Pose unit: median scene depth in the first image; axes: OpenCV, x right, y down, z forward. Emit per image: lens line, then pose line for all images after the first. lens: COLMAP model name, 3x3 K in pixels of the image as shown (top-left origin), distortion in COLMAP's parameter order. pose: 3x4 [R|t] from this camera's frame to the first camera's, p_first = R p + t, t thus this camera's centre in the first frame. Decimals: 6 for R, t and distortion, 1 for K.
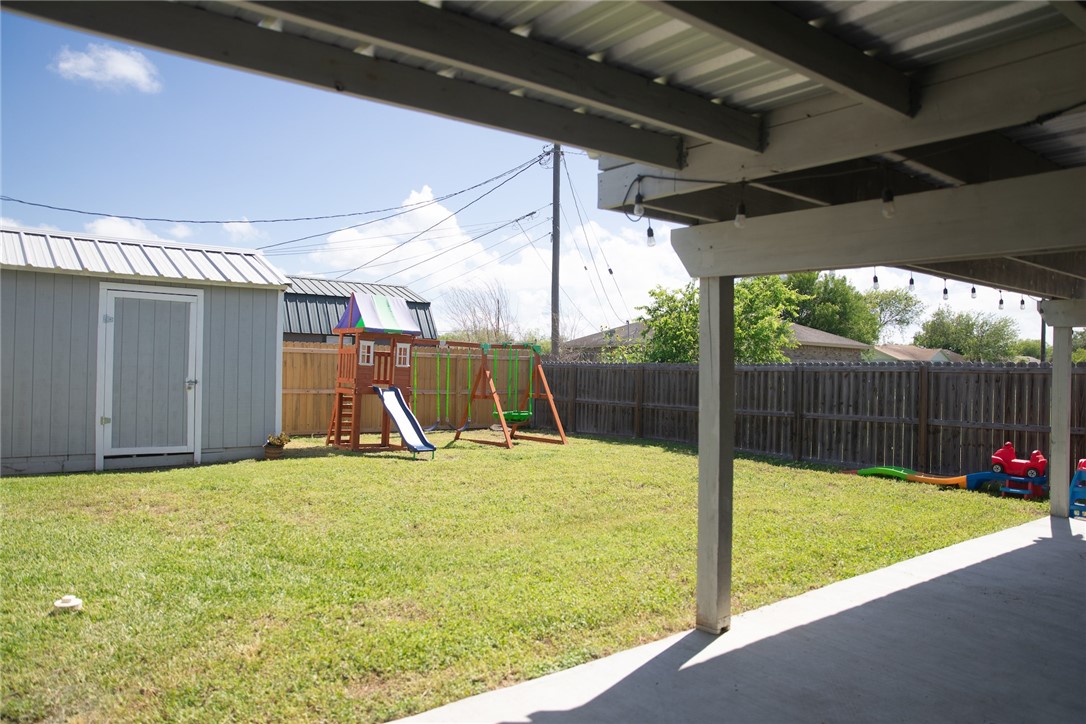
lens RADIAL K [[744.1, 0, 516.1], [0, 744.1, 362.9], [0, 0, 1]] dist [-0.057737, 0.002021]
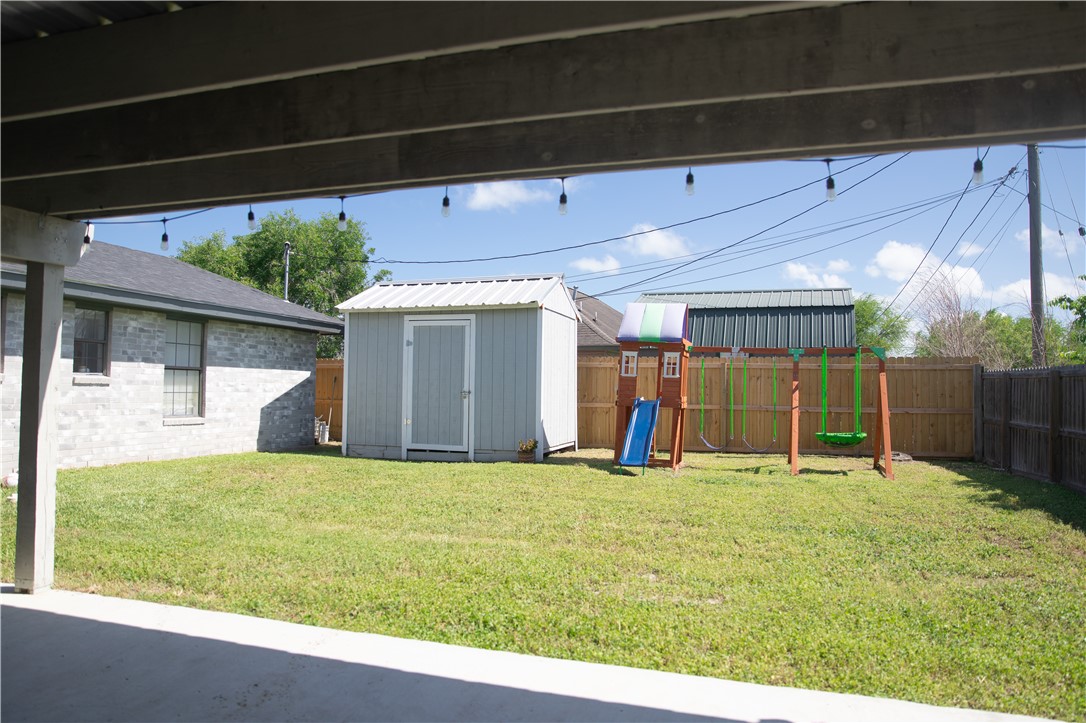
lens RADIAL K [[744.1, 0, 516.1], [0, 744.1, 362.4], [0, 0, 1]] dist [-0.057737, 0.002021]
pose [[0.579936, -0.039049, -0.813725, 0.588219], [0.006912, 0.999050, -0.043017, 0.030216], [0.814633, 0.019322, 0.579655, 0.364162]]
